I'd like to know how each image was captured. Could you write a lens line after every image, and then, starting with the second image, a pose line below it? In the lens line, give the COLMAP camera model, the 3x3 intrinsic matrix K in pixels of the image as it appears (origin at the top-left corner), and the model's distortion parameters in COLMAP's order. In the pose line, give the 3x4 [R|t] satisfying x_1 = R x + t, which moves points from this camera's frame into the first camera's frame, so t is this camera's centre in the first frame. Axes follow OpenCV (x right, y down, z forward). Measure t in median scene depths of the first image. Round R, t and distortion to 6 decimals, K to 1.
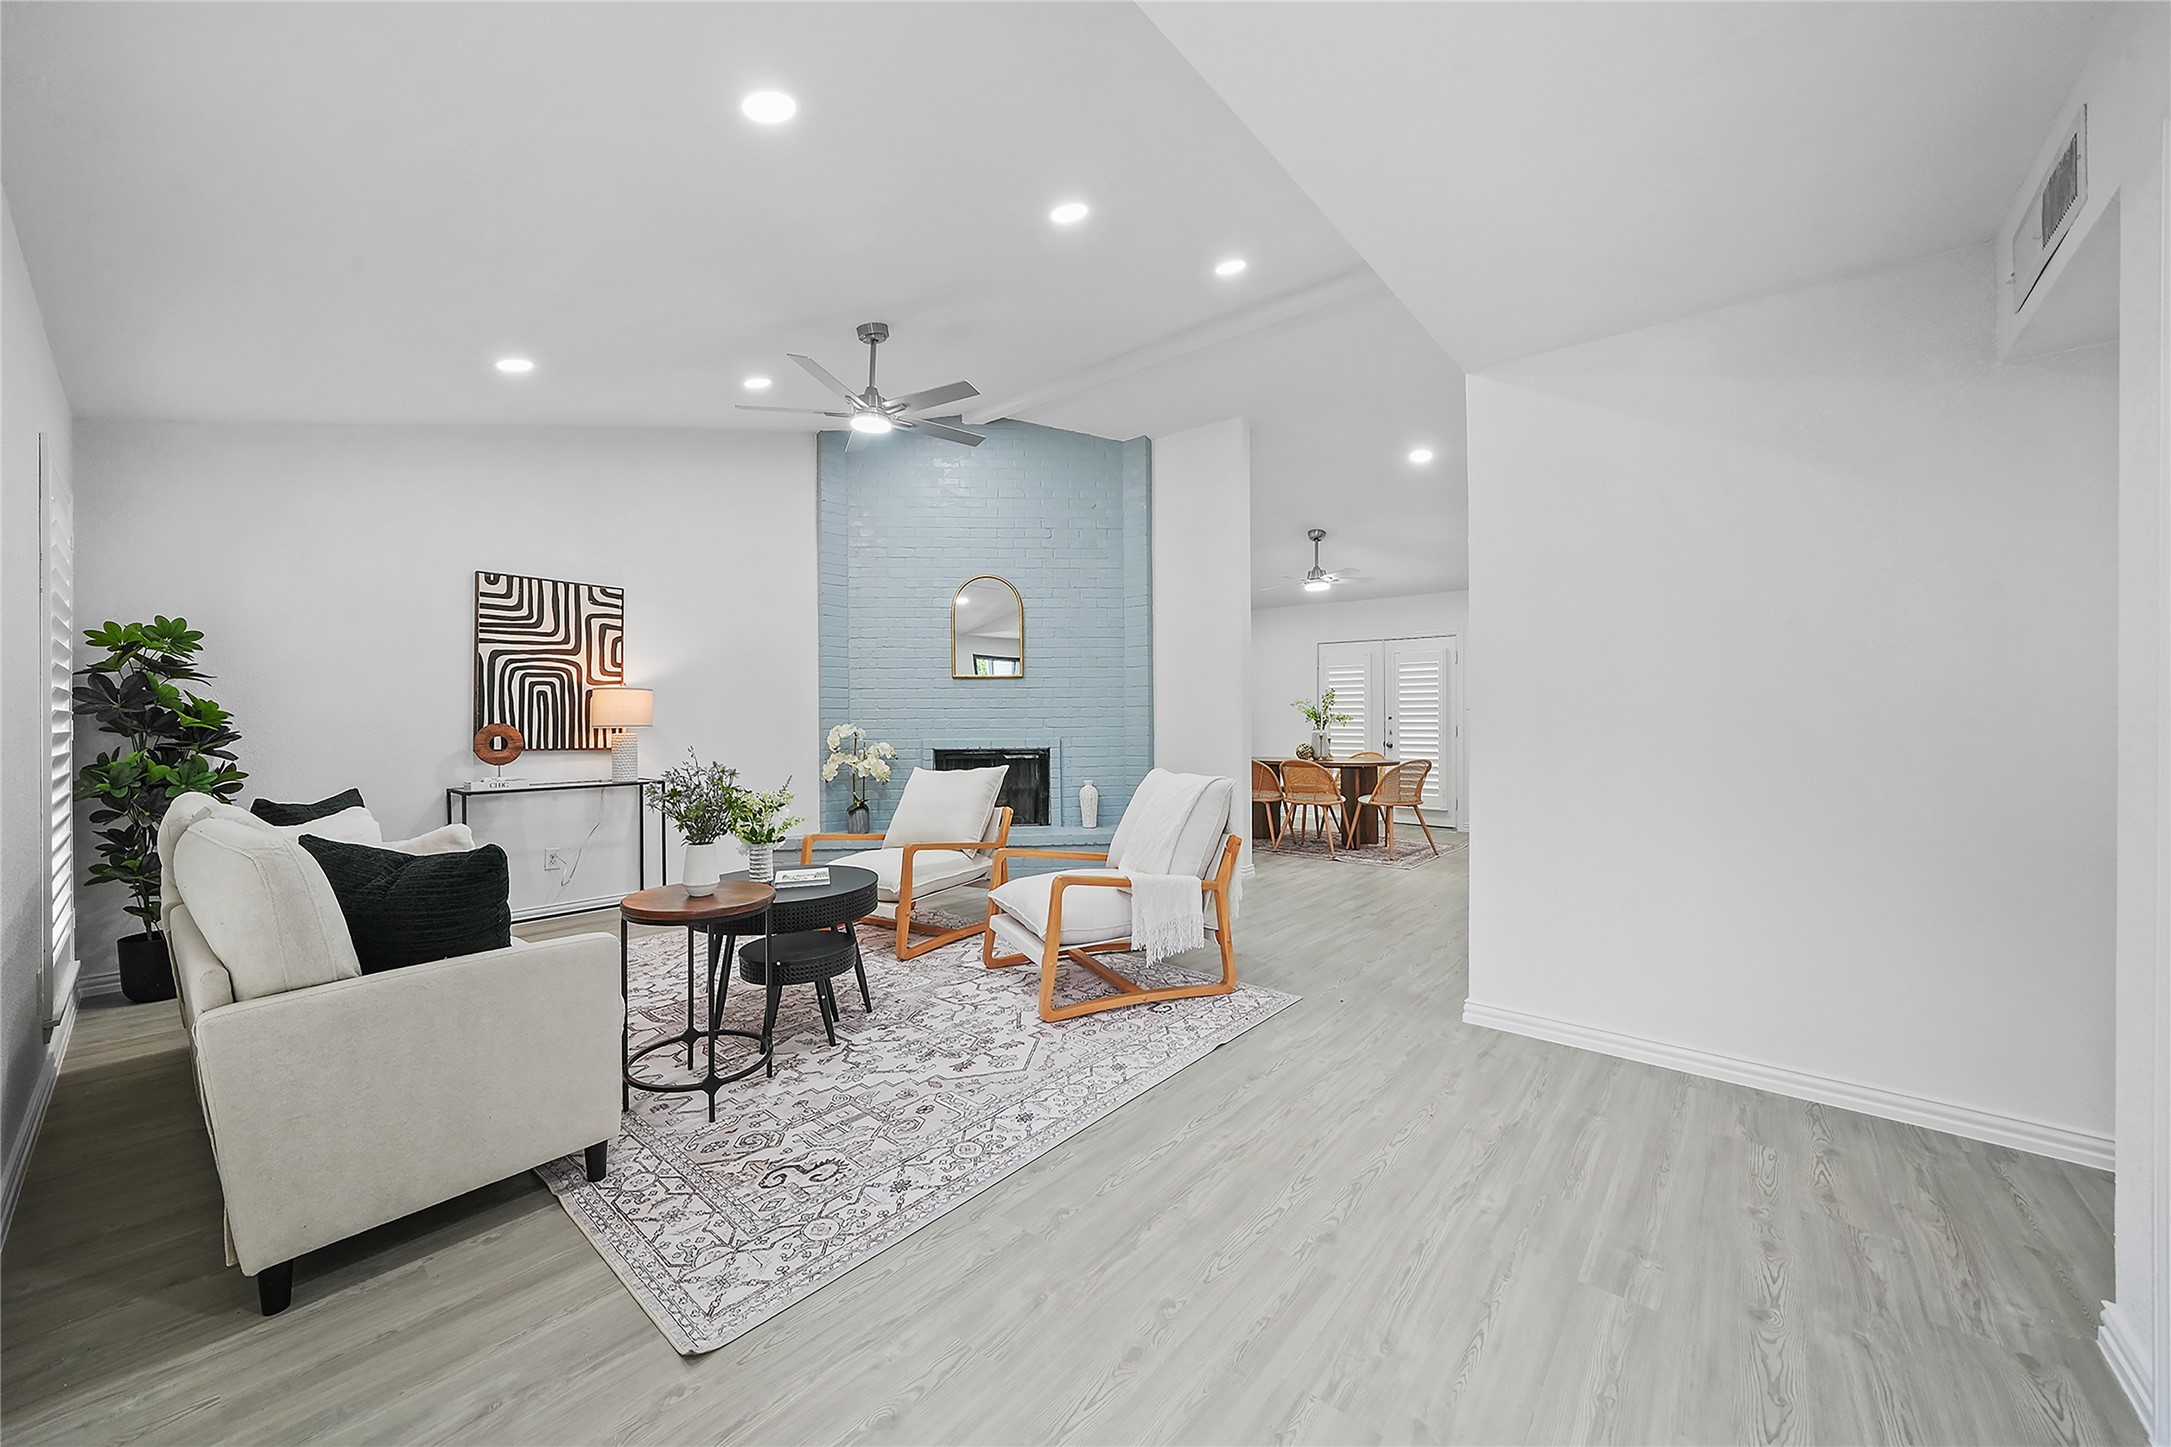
lens RADIAL K [[800.3, 0, 1085.5], [0, 800.3, 723.5], [0, 0, 1]] dist [-0.015342, 0.000040]
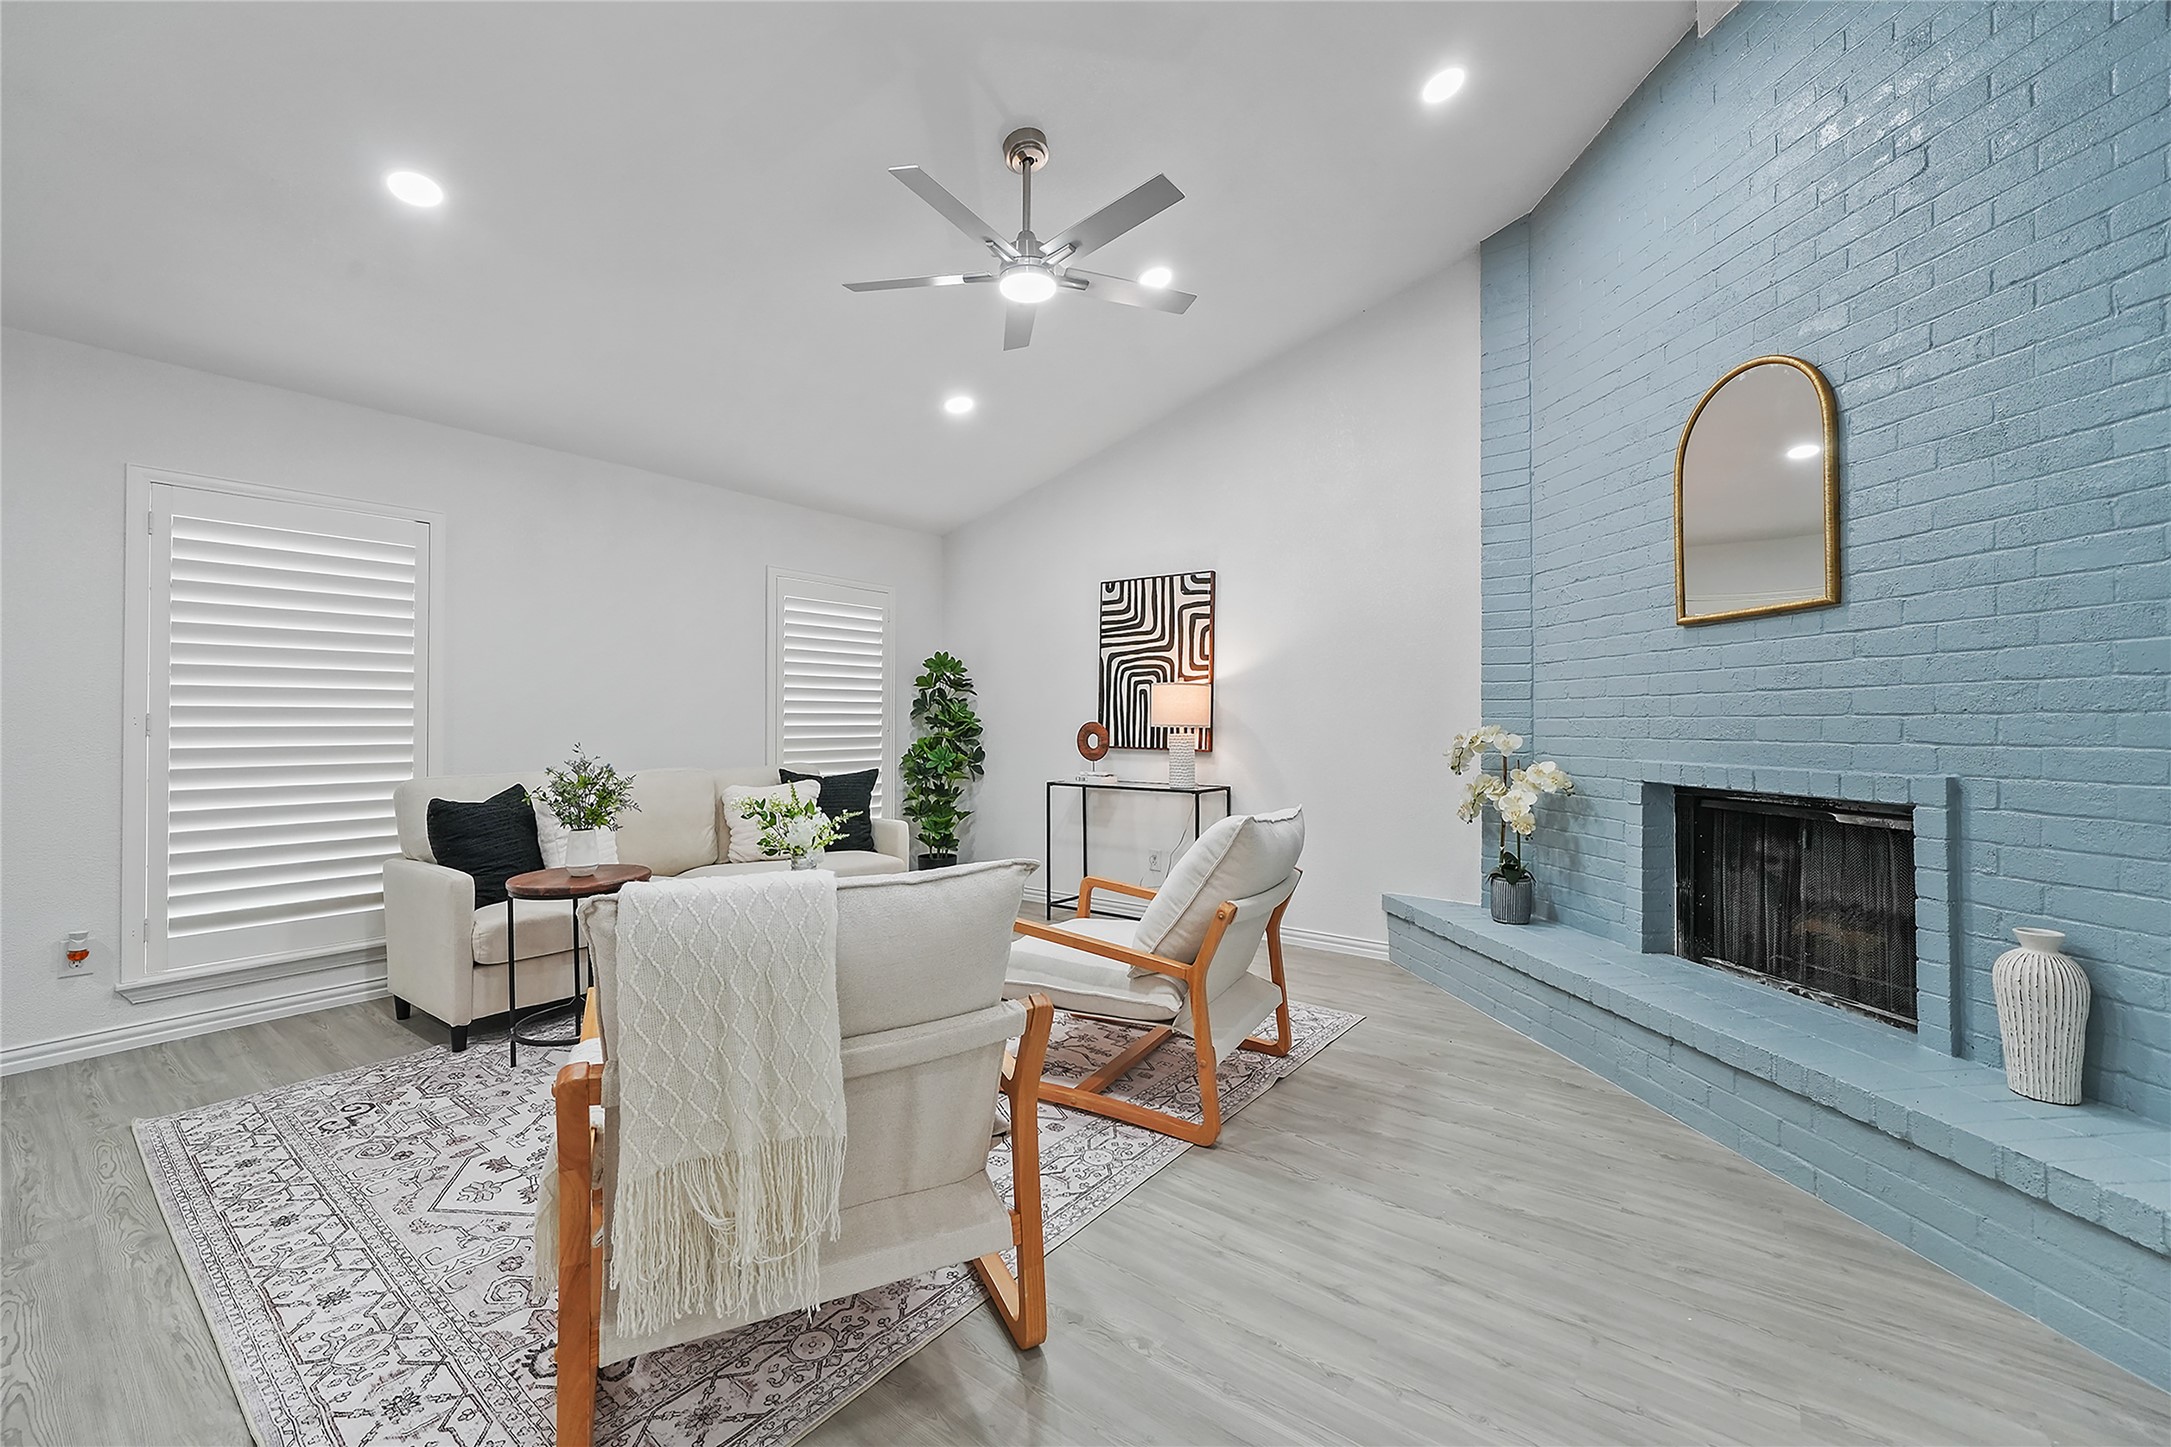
lens RADIAL K [[871.3, 0, 1083.2], [0, 871.3, 717.5], [0, 0, 1]] dist [-0.003152, -0.000146]
pose [[0.045354, -0.000657, -0.998971, 0.407843], [-0.005461, 0.999985, -0.000906, -0.004506], [0.998956, 0.005496, 0.045350, 0.869278]]
